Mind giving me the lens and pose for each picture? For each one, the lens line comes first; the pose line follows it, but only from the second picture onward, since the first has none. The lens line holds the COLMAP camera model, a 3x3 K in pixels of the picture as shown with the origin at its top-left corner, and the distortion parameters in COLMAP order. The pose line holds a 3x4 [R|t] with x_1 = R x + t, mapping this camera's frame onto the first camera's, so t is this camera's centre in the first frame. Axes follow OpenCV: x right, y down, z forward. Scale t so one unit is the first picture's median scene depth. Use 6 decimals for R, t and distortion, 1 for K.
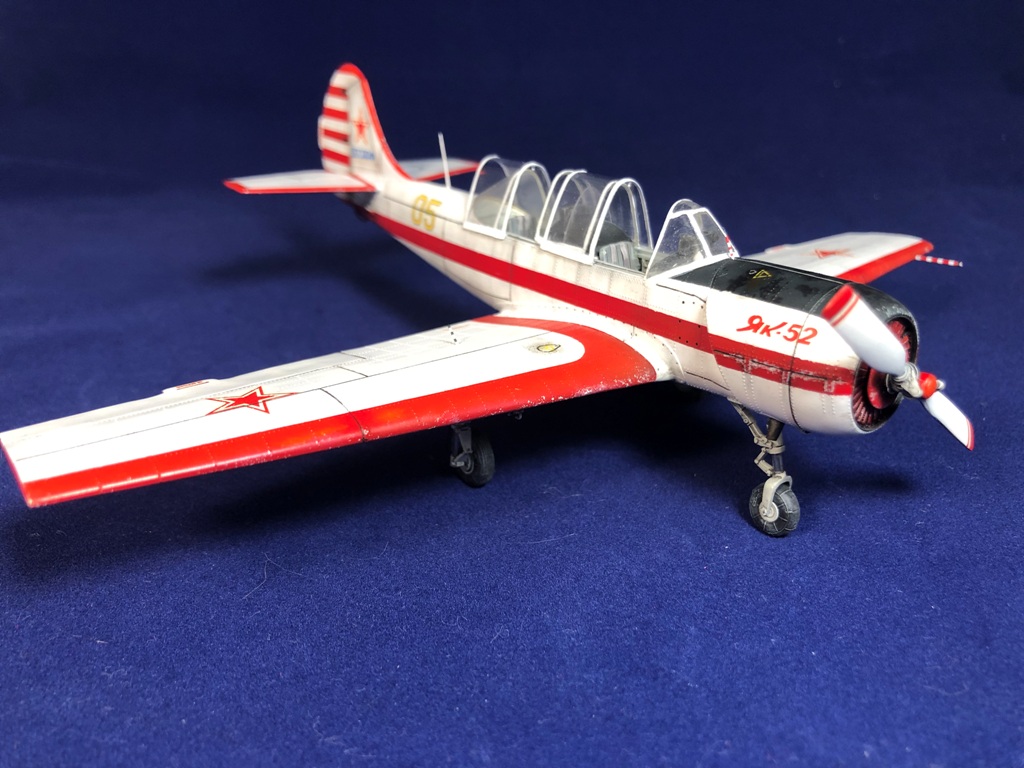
lens RADIAL K [[830.0, 0, 512.0], [0, 830.0, 384.0], [0, 0, 1]] dist [-0.024498, 0.004855]
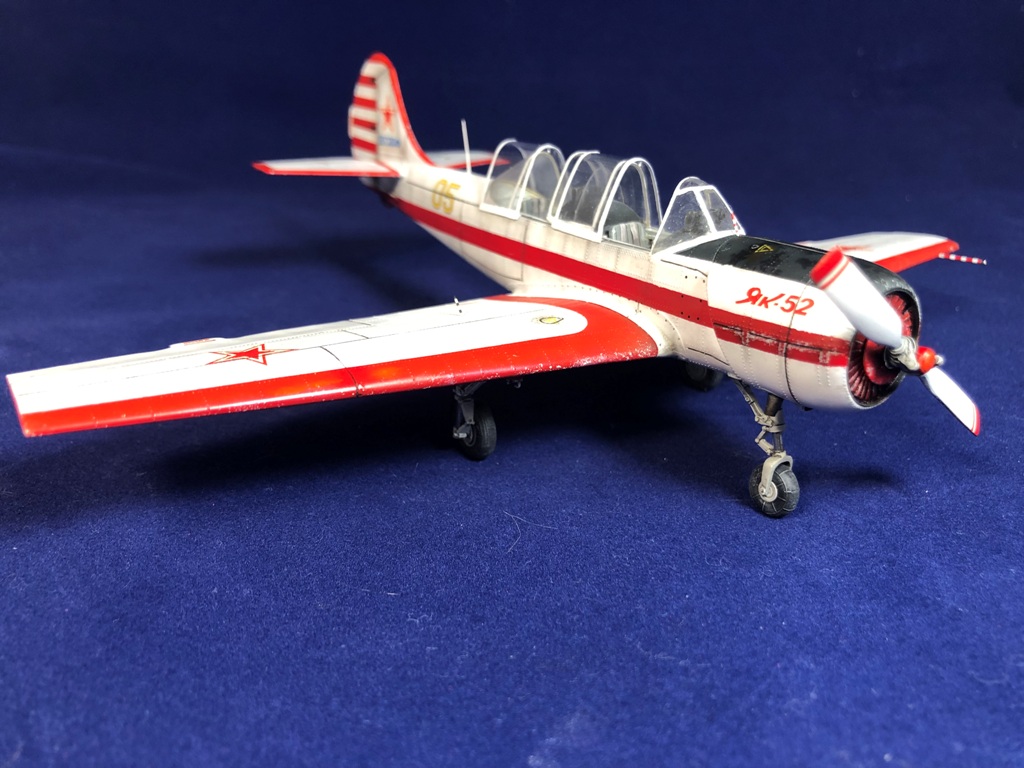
lens RADIAL K [[826.7, 0, 512.0], [0, 826.7, 384.0], [0, 0, 1]] dist [-0.030584, 0.004851]
pose [[0.998319, 0.032908, -0.047715, 0.046811], [-0.033704, 0.999304, -0.015956, 0.051361], [0.047157, 0.017537, 0.998734, -0.002283]]
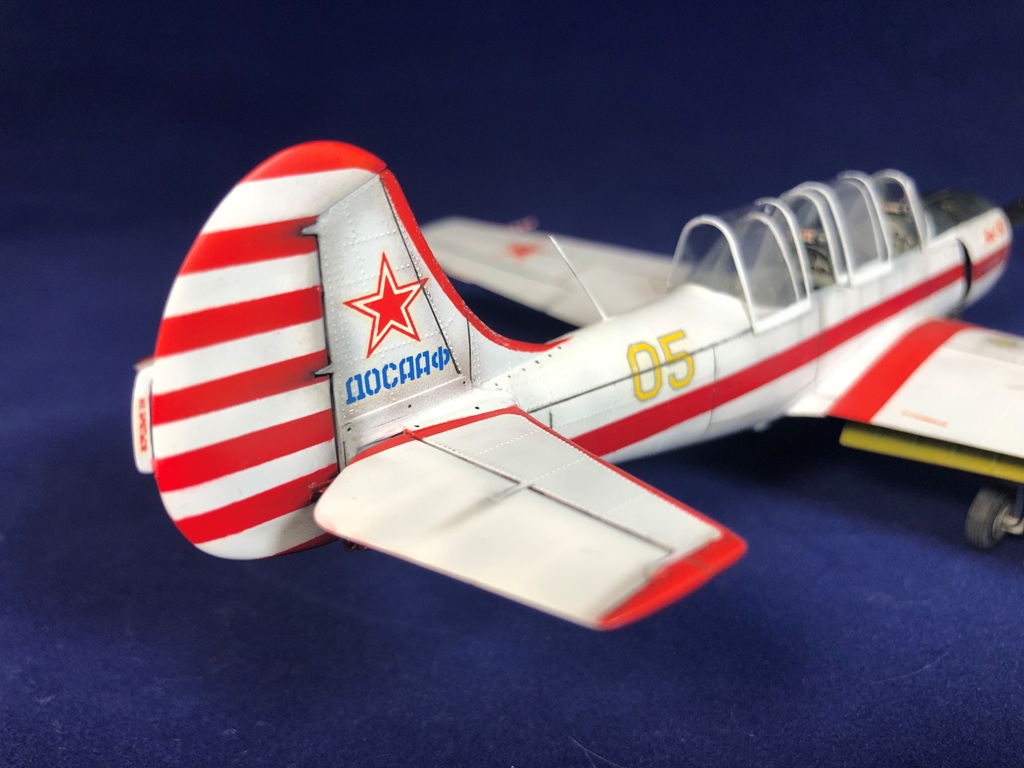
lens RADIAL K [[896.3, 0, 512.2], [0, 896.3, 381.0], [0, 0, 1]] dist [-0.048835, -0.000518]
pose [[-0.089824, -0.388502, 0.917060, -0.873303], [0.414294, 0.822761, 0.389132, -0.646307], [-0.905700, 0.414886, 0.087051, 1.465866]]
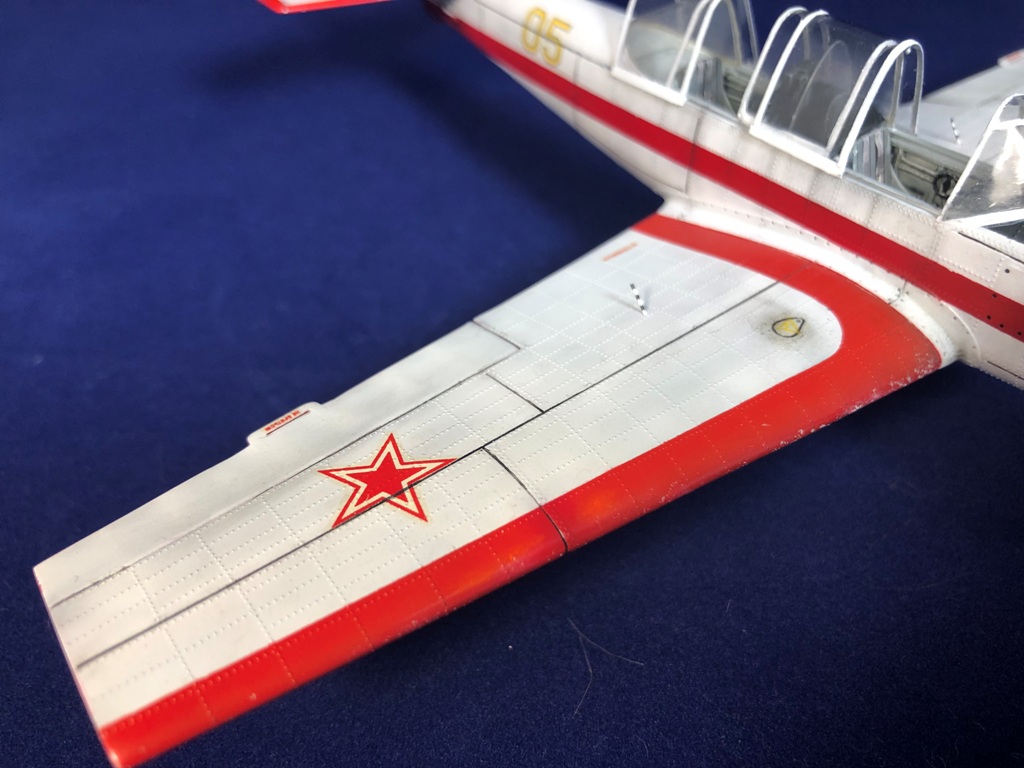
lens RADIAL K [[896.3, 0, 512.2], [0, 896.3, 381.0], [0, 0, 1]] dist [-0.048835, -0.000518]
pose [[0.999487, -0.014647, -0.028482, -0.161831], [0.022768, 0.950389, 0.310230, -0.232091], [0.022525, -0.310719, 0.950235, 0.283516]]
